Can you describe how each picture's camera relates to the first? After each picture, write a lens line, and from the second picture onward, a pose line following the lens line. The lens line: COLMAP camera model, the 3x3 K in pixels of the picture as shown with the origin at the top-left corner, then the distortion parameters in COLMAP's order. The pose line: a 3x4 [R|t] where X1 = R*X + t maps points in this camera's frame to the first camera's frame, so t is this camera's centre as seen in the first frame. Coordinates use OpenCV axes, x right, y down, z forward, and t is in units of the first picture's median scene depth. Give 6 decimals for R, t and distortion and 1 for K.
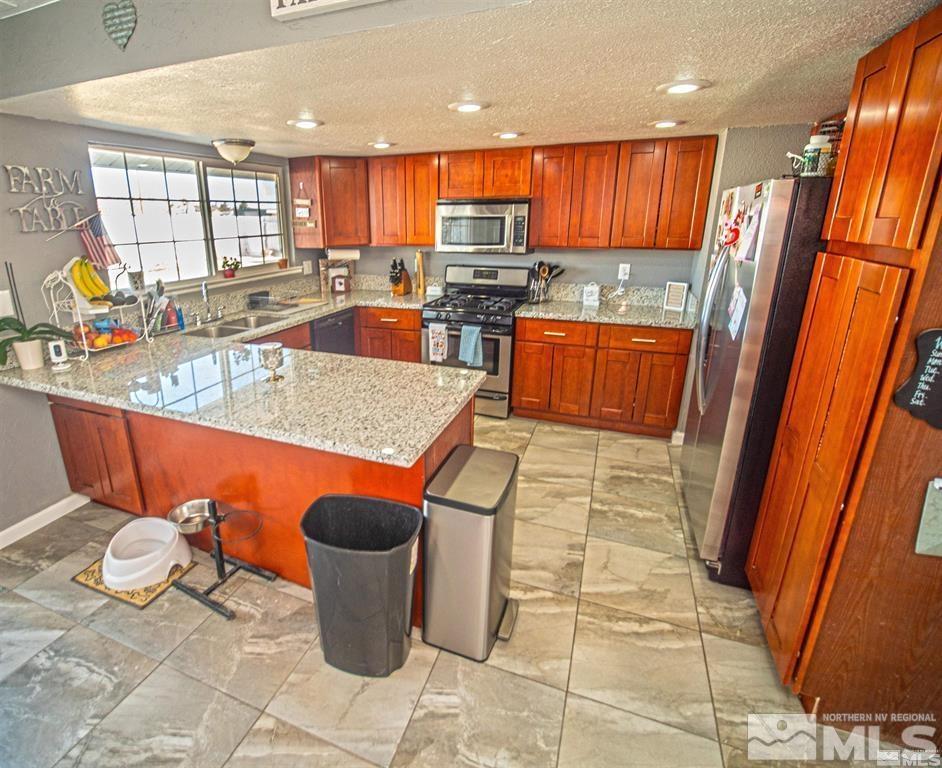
lens RADIAL K [[484.4, 0, 413.2], [0, 484.4, 365.8], [0, 0, 1]] dist [0.000229, -0.013624]
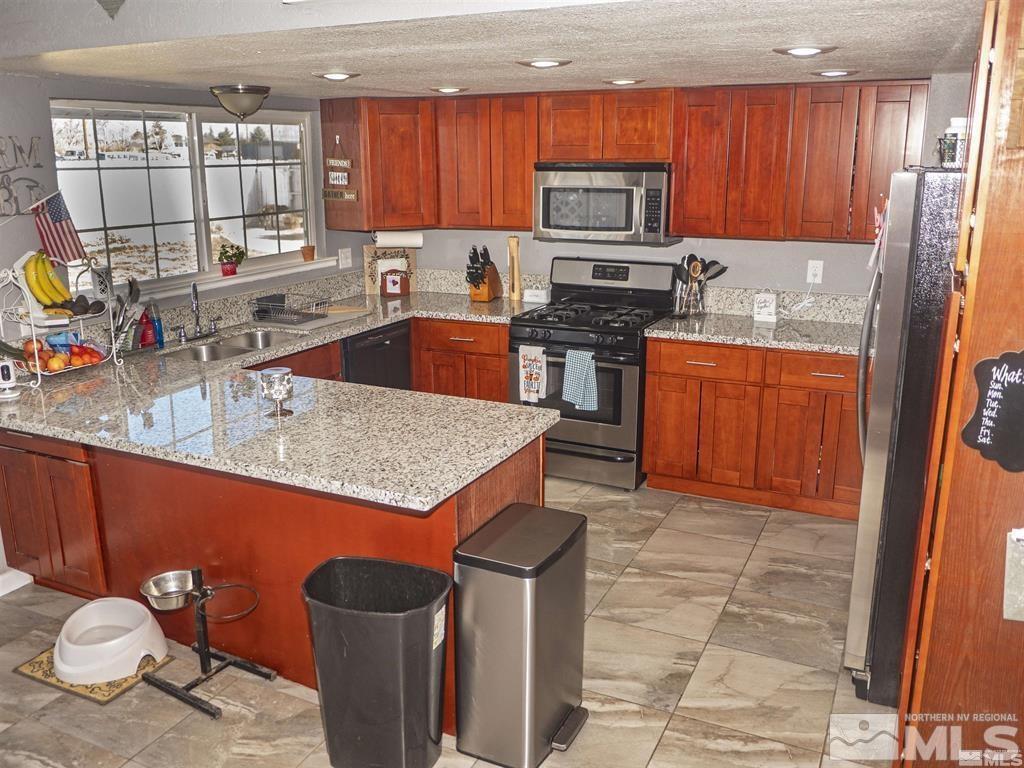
lens RADIAL K [[869.0, 0, 512.0], [0, 869.0, 384.0], [0, 0, 1]] dist [-0.038284, 0.019163]
pose [[0.998940, 0.016959, -0.042800, 0.128756], [-0.018767, 0.998932, -0.042220, 0.029206], [0.042038, 0.042978, 0.998191, -0.335964]]
